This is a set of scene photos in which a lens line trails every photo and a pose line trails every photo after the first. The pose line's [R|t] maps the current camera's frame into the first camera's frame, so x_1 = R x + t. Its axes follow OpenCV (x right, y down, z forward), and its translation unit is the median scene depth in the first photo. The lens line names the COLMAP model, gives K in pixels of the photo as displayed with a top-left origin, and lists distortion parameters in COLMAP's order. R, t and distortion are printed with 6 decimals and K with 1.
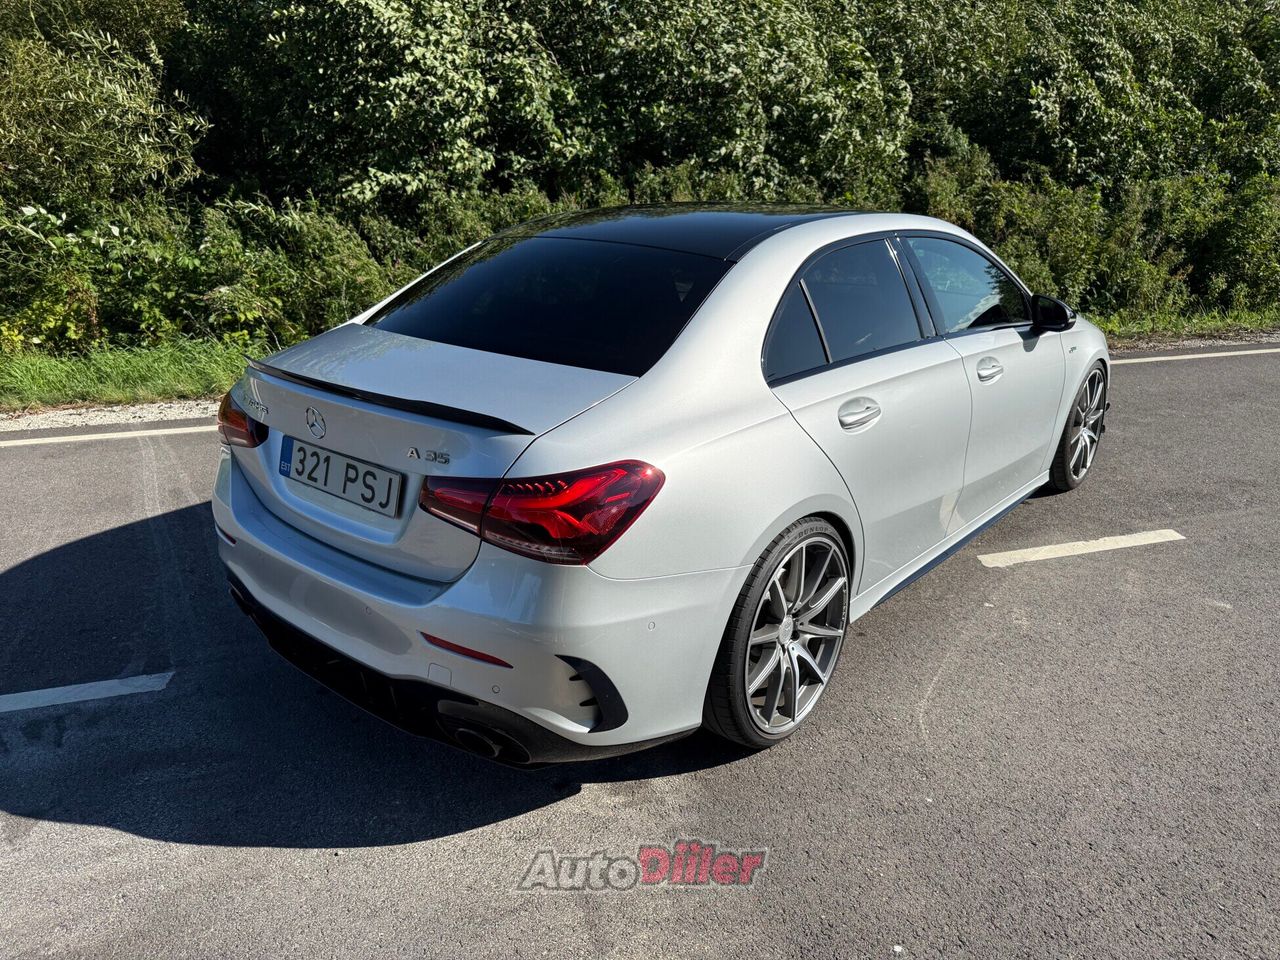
lens RADIAL K [[900.4, 0, 640.0], [0, 900.4, 480.0], [0, 0, 1]] dist [0.000503, -0.033339]
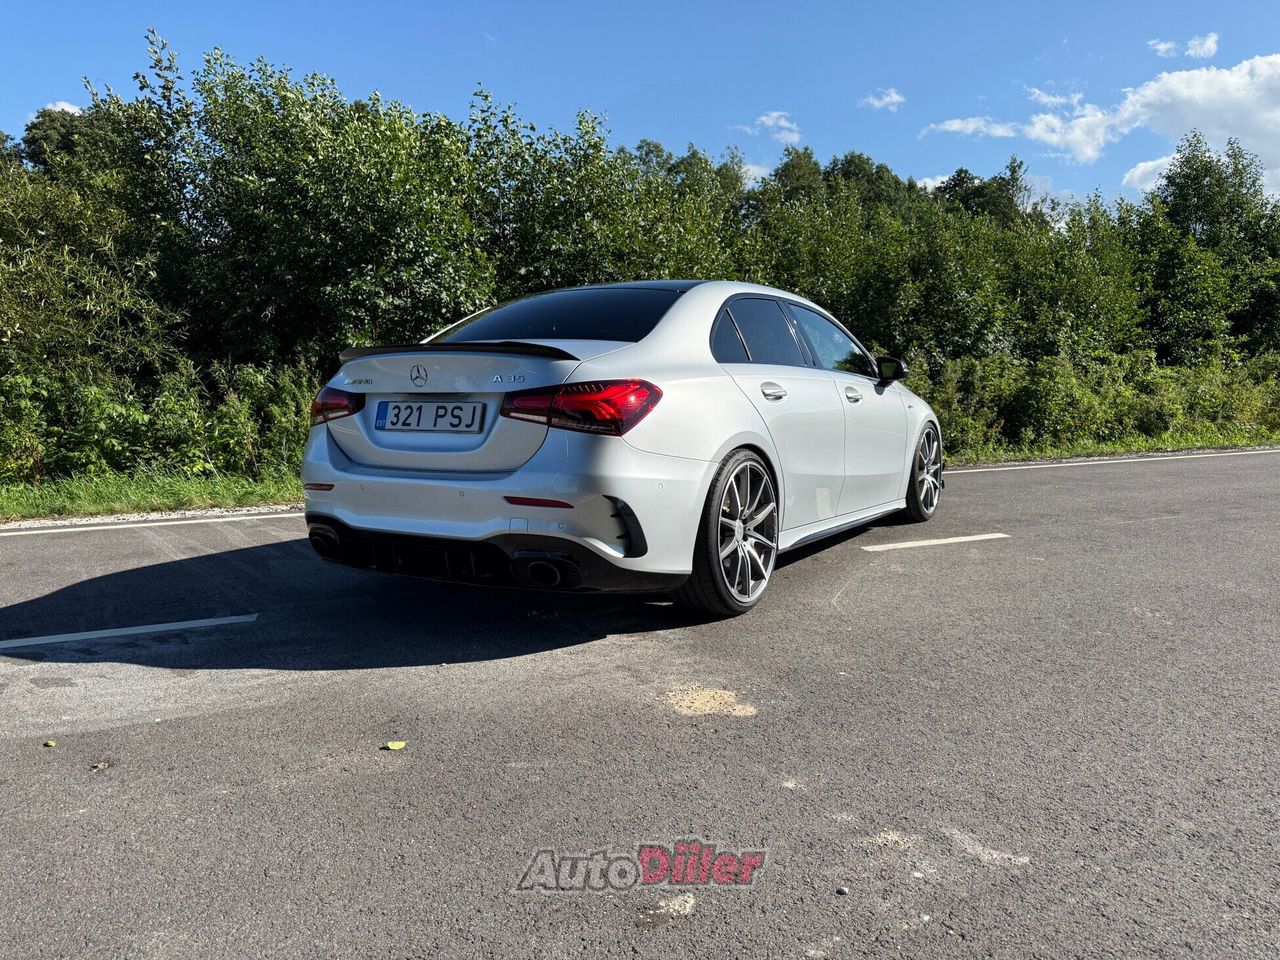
lens RADIAL K [[901.4, 0, 640.0], [0, 901.4, 480.0], [0, 0, 1]] dist [0.009887, 0.002198]
pose [[0.989396, -0.026314, 0.142840, -0.192609], [0.060481, 0.968773, -0.240460, 0.419041], [-0.132053, 0.246549, 0.960092, -0.364756]]
